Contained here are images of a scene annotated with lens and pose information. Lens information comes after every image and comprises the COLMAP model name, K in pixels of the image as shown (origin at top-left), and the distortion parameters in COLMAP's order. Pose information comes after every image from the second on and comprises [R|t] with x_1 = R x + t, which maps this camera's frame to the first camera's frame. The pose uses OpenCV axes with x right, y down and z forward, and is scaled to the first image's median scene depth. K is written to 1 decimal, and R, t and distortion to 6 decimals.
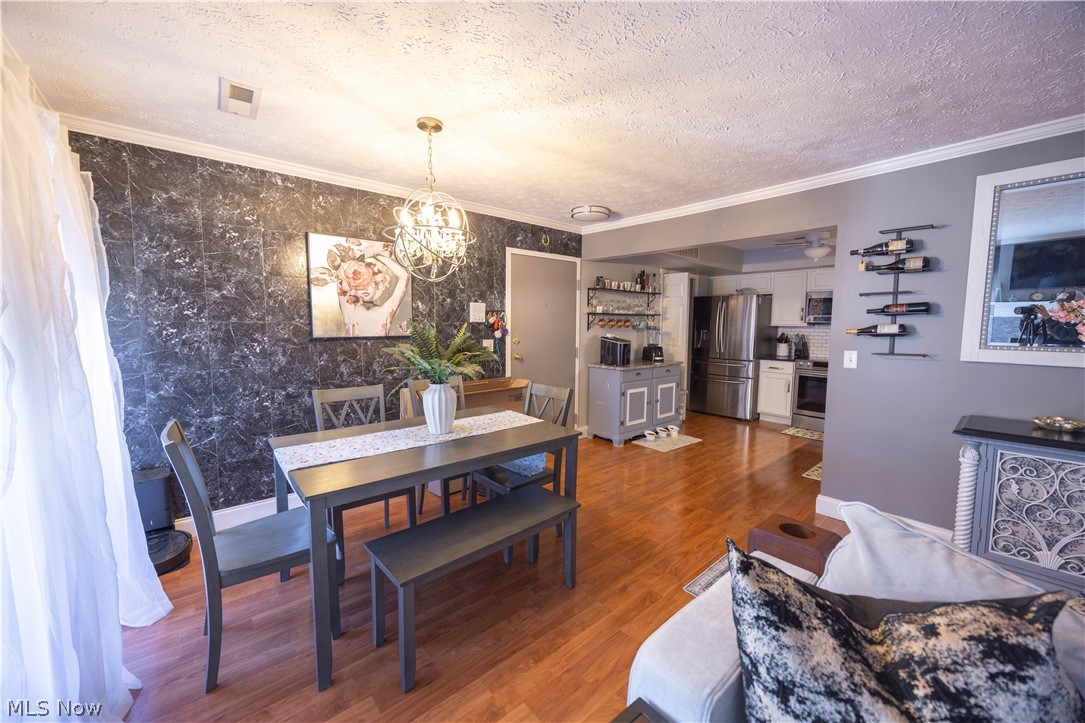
lens RADIAL K [[412.3, 0, 537.3], [0, 412.3, 356.4], [0, 0, 1]] dist [-0.005143, 0.000511]
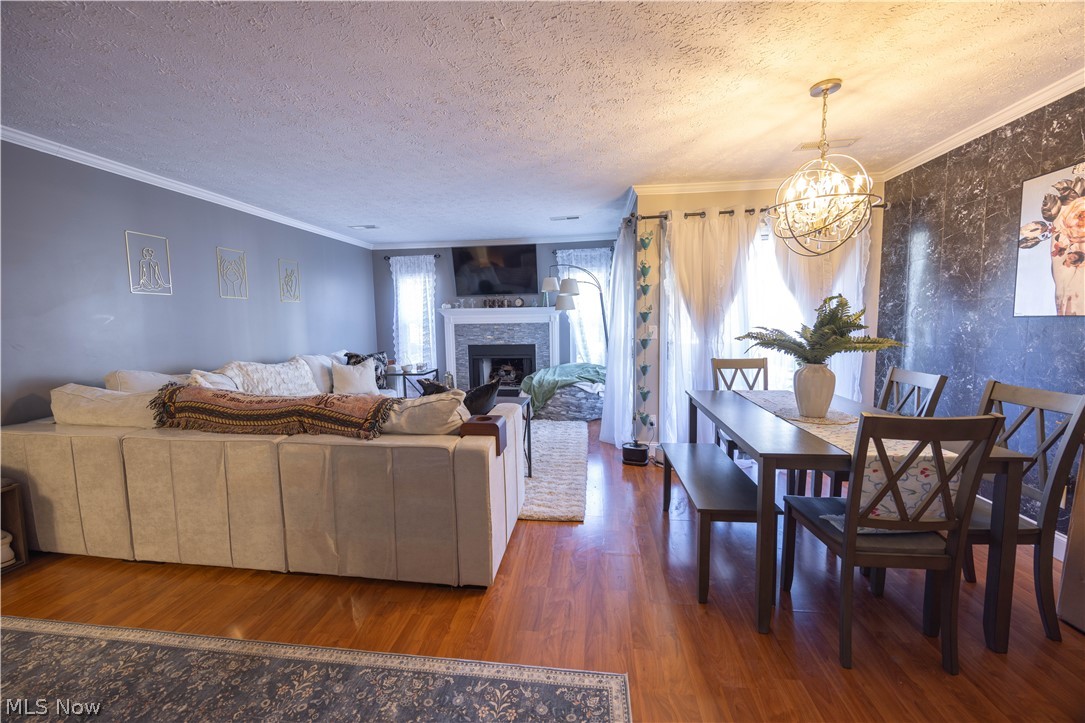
lens RADIAL K [[412.3, 0, 544.7], [0, 412.3, 358.4], [0, 0, 1]] dist [-0.005143, 0.000511]
pose [[-0.735565, 0.069072, -0.673923, 0.445036], [-0.042896, 0.988044, 0.148086, -0.030045], [0.676094, 0.137836, -0.723808, 0.664436]]
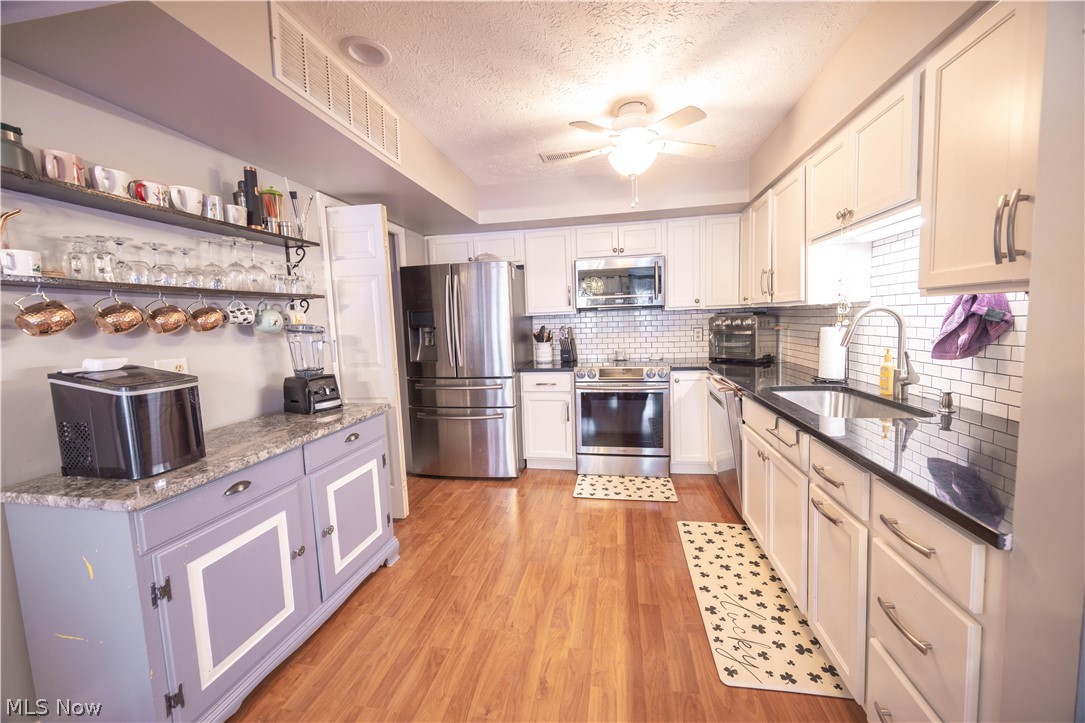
lens RADIAL K [[412.3, 0, 543.9], [0, 412.3, 358.1], [0, 0, 1]] dist [-0.005143, 0.000511]
pose [[0.771454, -0.095897, 0.629017, 0.258318], [0.096425, 0.994780, 0.033400, -0.040155], [-0.628936, 0.034887, 0.776674, 0.686859]]
